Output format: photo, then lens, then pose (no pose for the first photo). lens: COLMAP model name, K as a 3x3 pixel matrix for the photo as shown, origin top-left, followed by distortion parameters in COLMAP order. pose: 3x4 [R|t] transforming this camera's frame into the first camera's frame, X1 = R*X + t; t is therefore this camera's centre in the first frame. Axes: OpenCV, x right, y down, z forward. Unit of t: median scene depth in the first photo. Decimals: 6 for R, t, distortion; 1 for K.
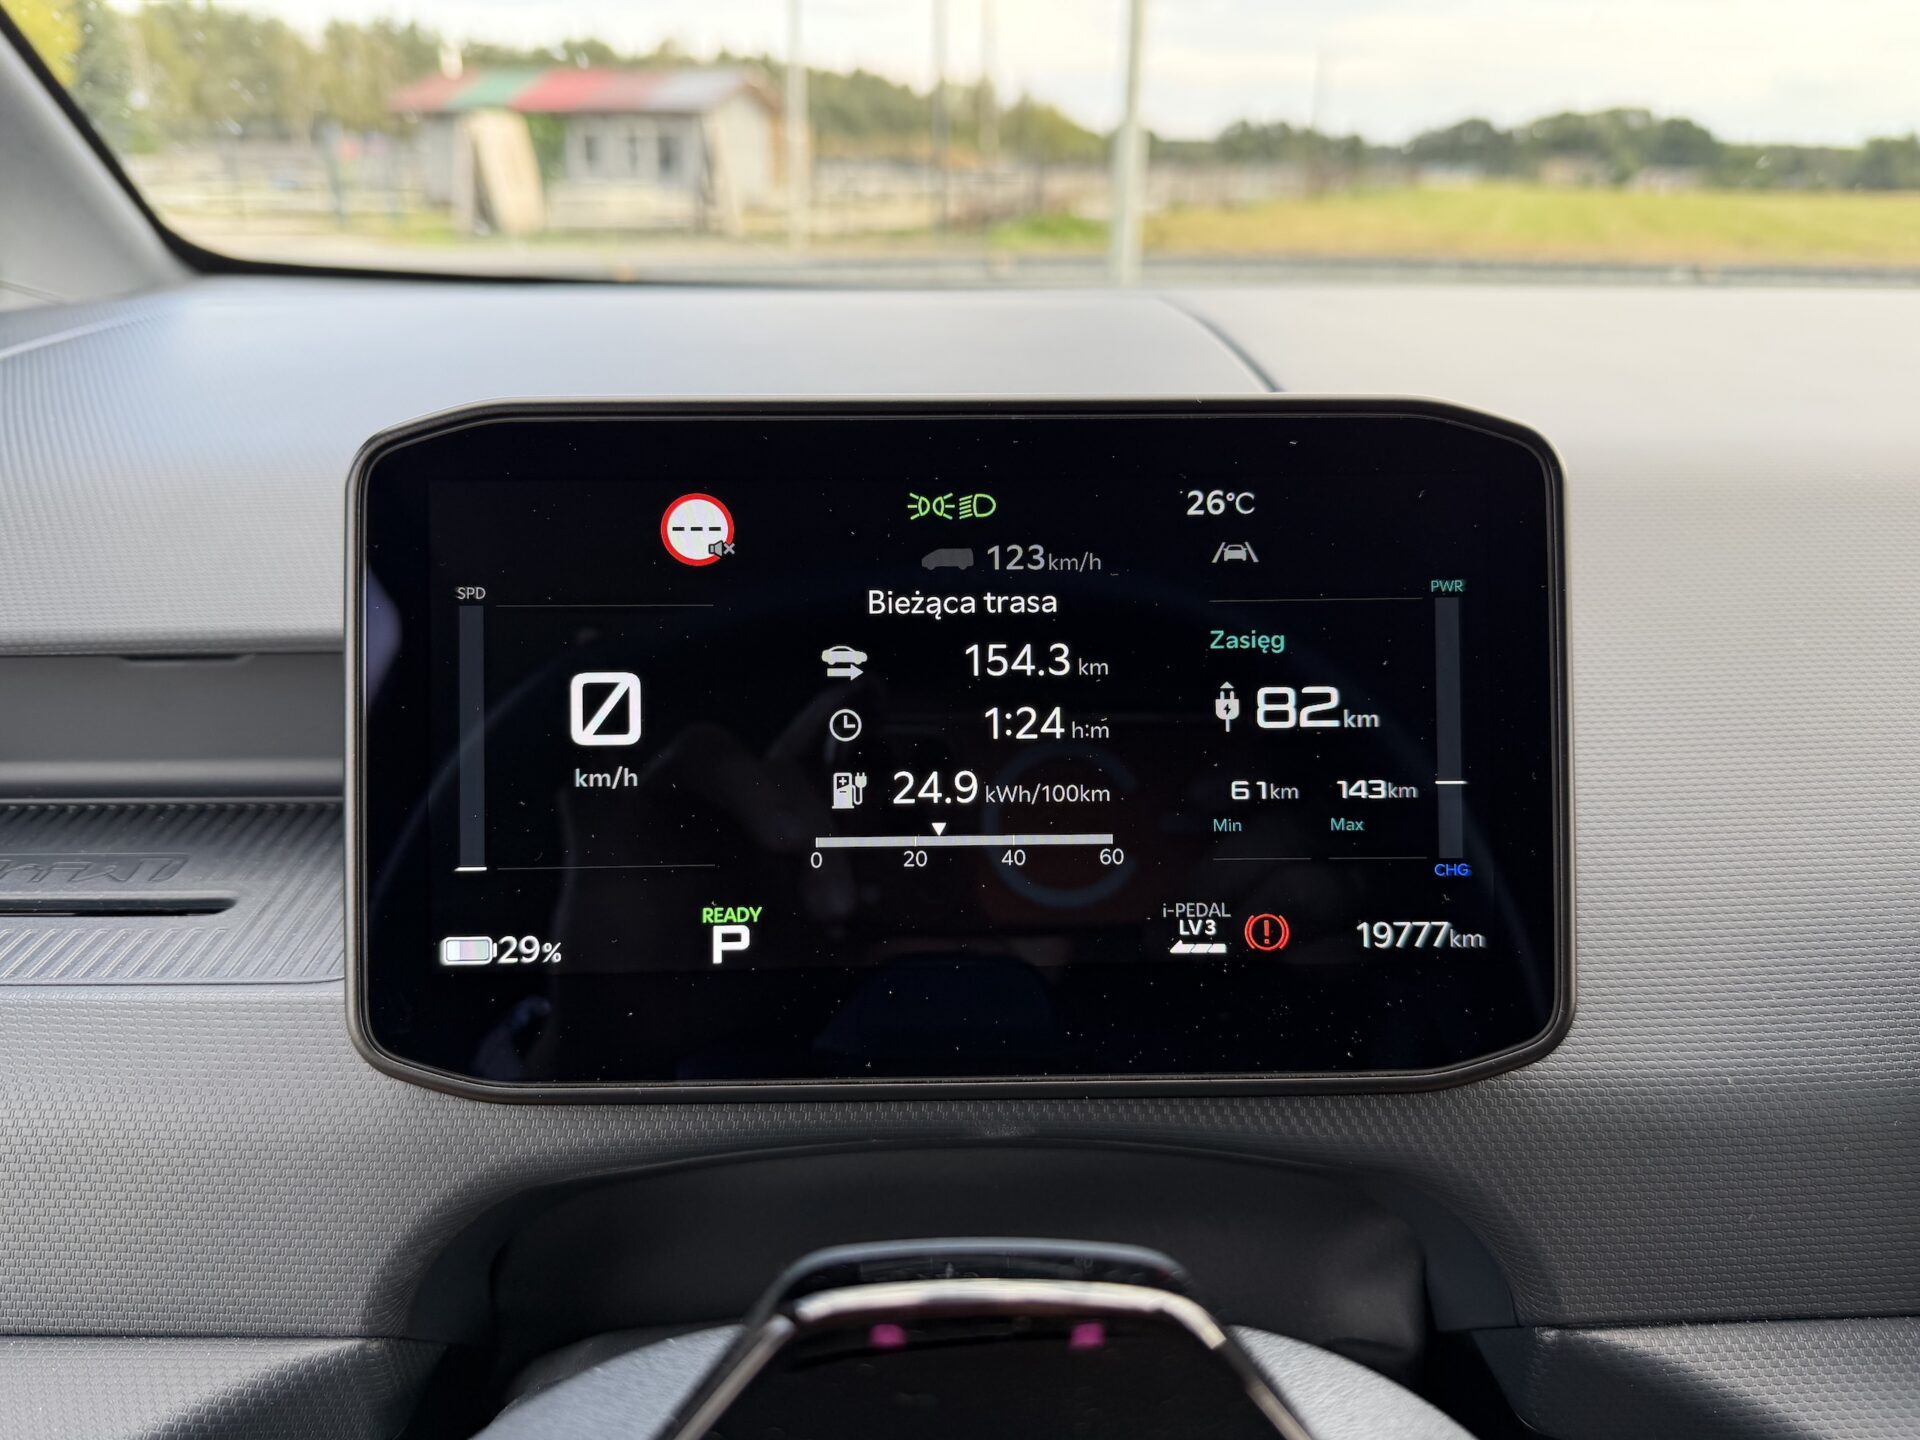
lens RADIAL K [[1405.1, 0, 960.0], [0, 1405.1, 720.0], [0, 0, 1]] dist [-0.077800, 0.038896]
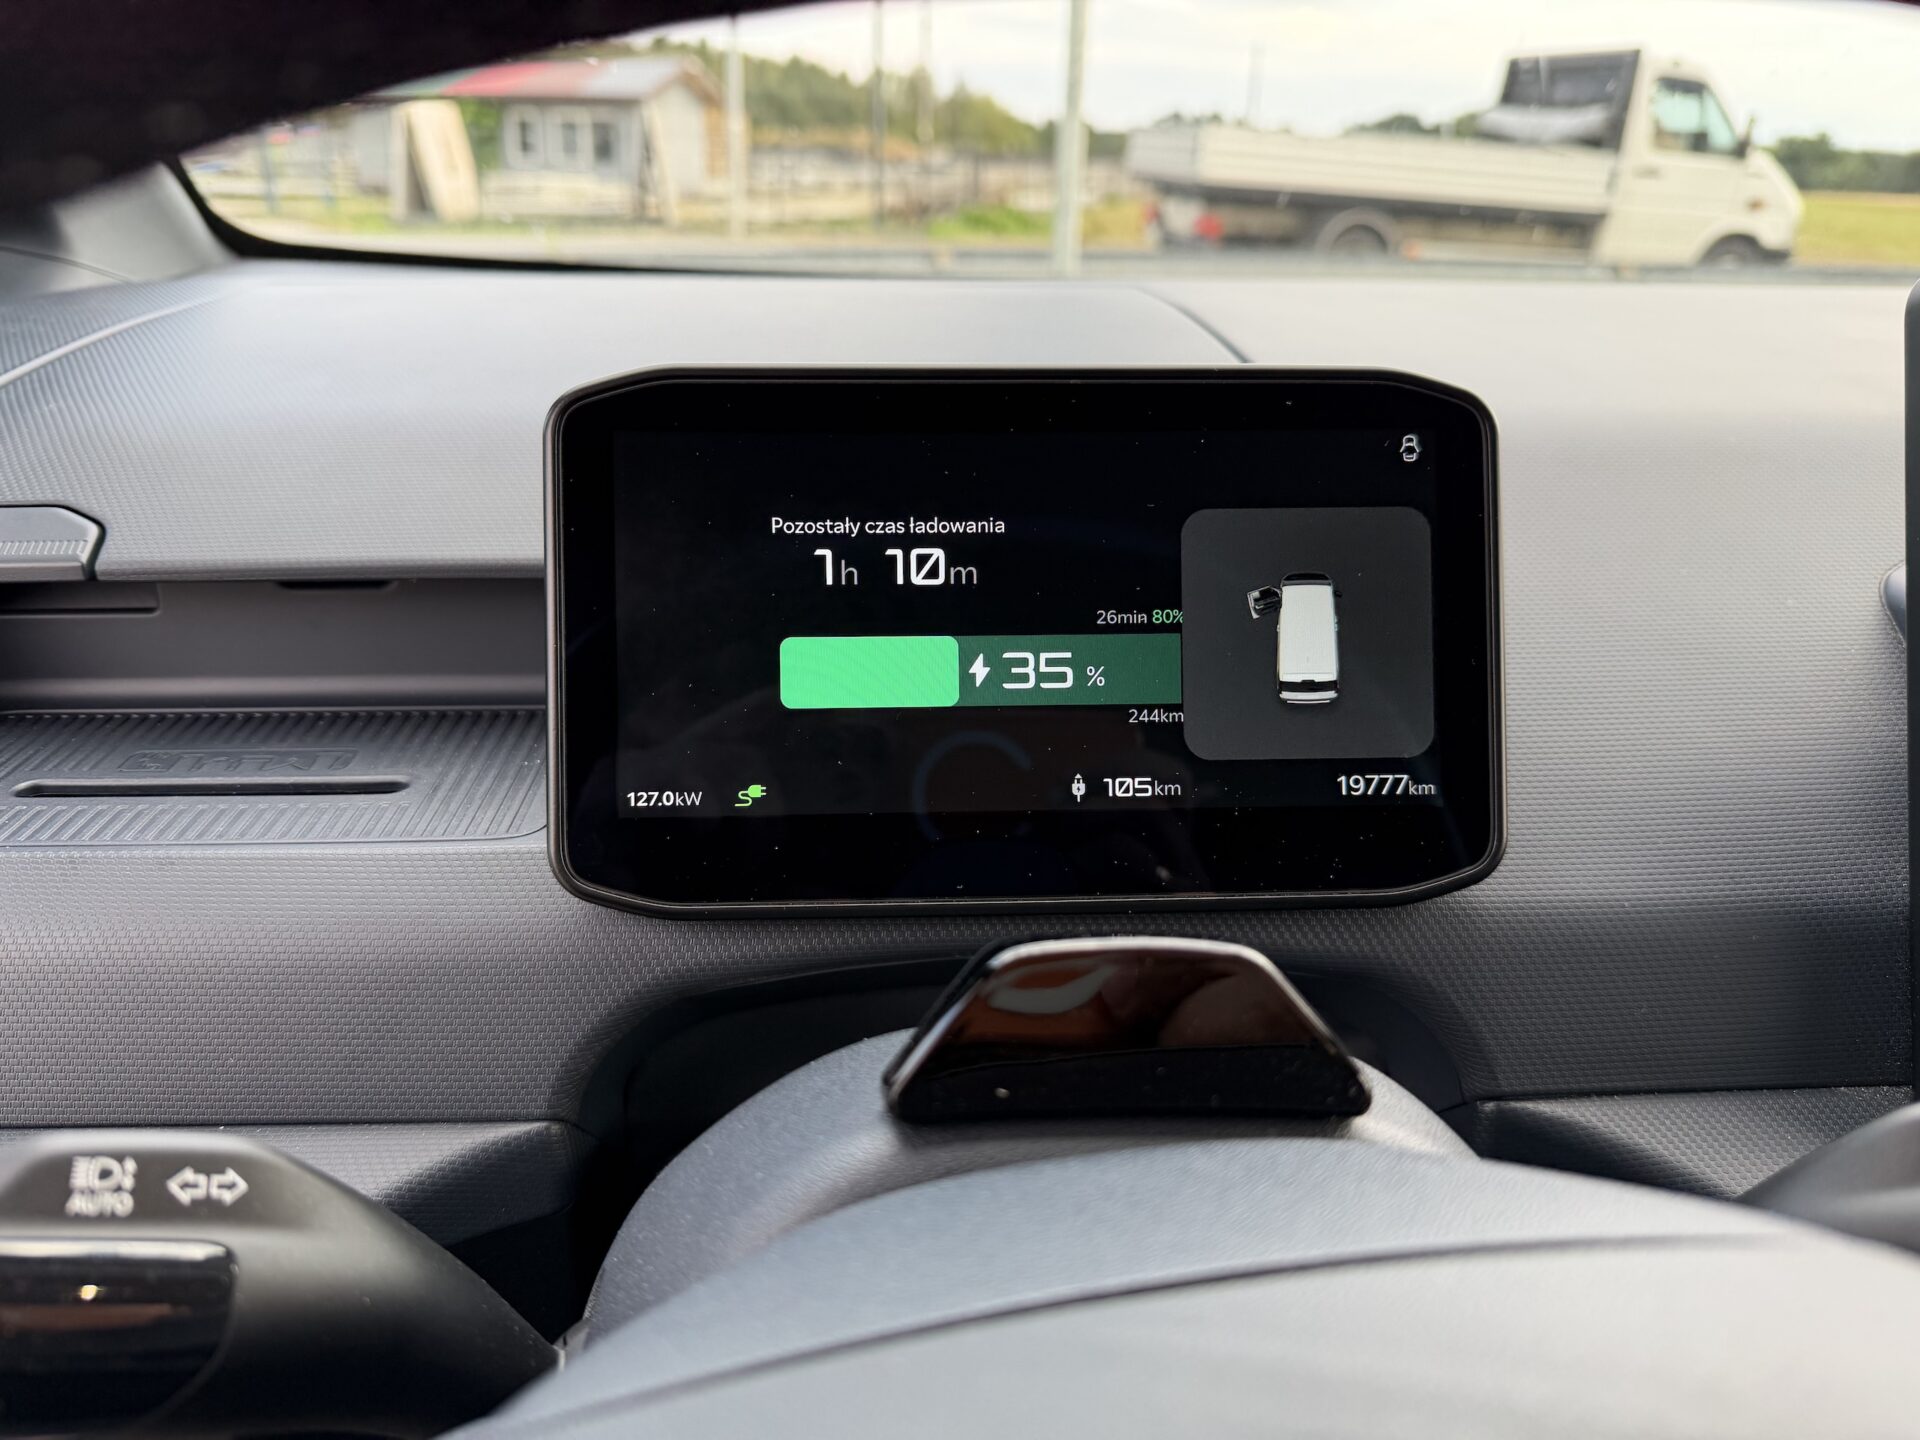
lens RADIAL K [[1396.8, 0, 960.0], [0, 1396.8, 720.0], [0, 0, 1]] dist [-0.039986, 0.001239]
pose [[0.998971, -0.004376, 0.045145, -0.052875], [0.004108, 0.999973, 0.006024, 0.037005], [-0.045170, -0.005833, 0.998962, -0.117405]]
